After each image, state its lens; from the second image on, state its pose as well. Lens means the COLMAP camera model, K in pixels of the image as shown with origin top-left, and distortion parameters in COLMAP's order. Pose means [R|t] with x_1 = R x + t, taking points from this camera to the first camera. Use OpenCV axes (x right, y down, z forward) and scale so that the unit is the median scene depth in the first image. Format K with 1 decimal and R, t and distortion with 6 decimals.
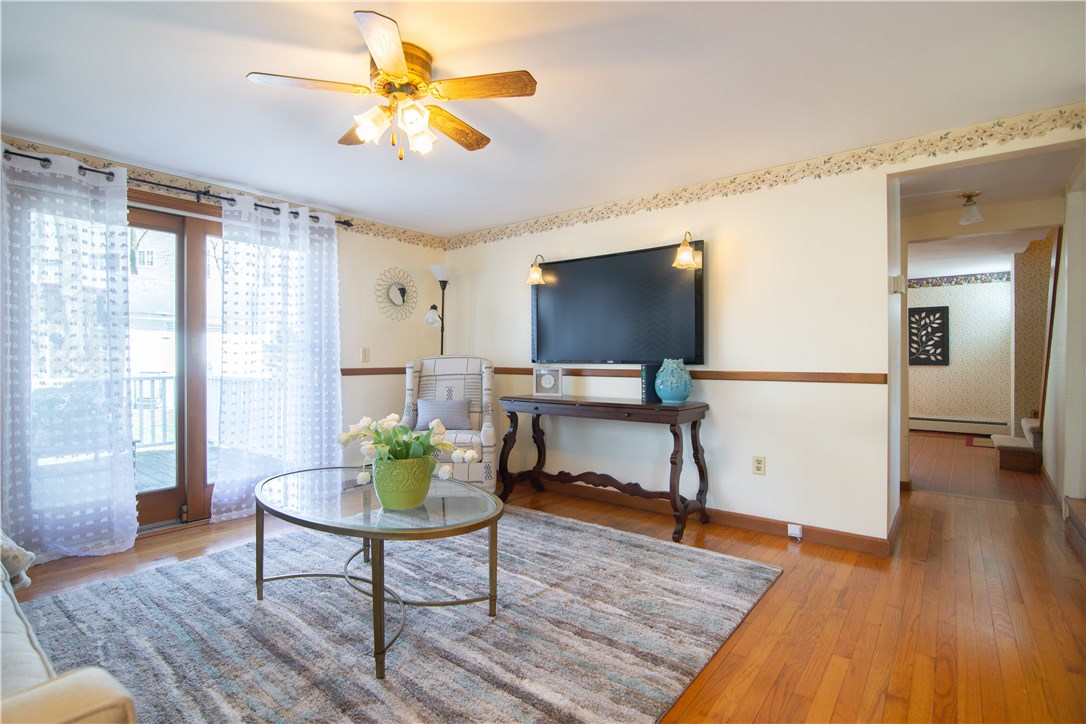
lens RADIAL K [[512.5, 0, 540.0], [0, 512.5, 358.0], [0, 0, 1]] dist [-0.023400, 0.000959]
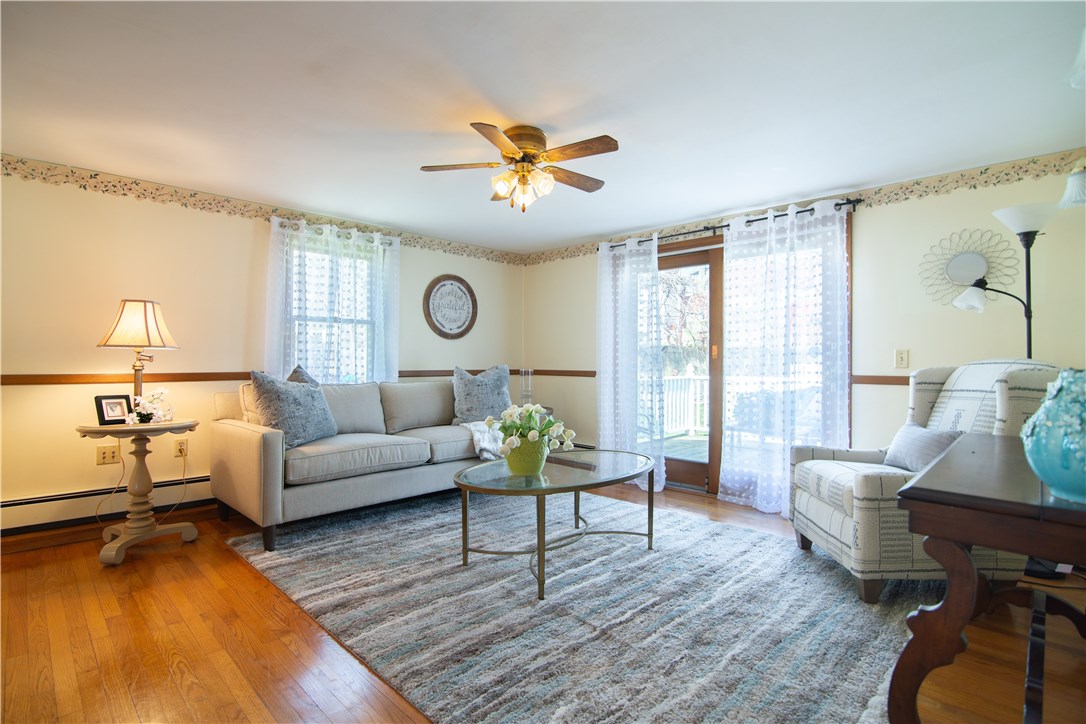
lens RADIAL K [[512.5, 0, 546.4], [0, 512.5, 360.5], [0, 0, 1]] dist [-0.023400, 0.000959]
pose [[-0.080248, -0.002584, -0.996772, 0.604524], [-0.006814, 0.999975, -0.002044, 0.001979], [0.996752, 0.006628, -0.080263, 0.701811]]
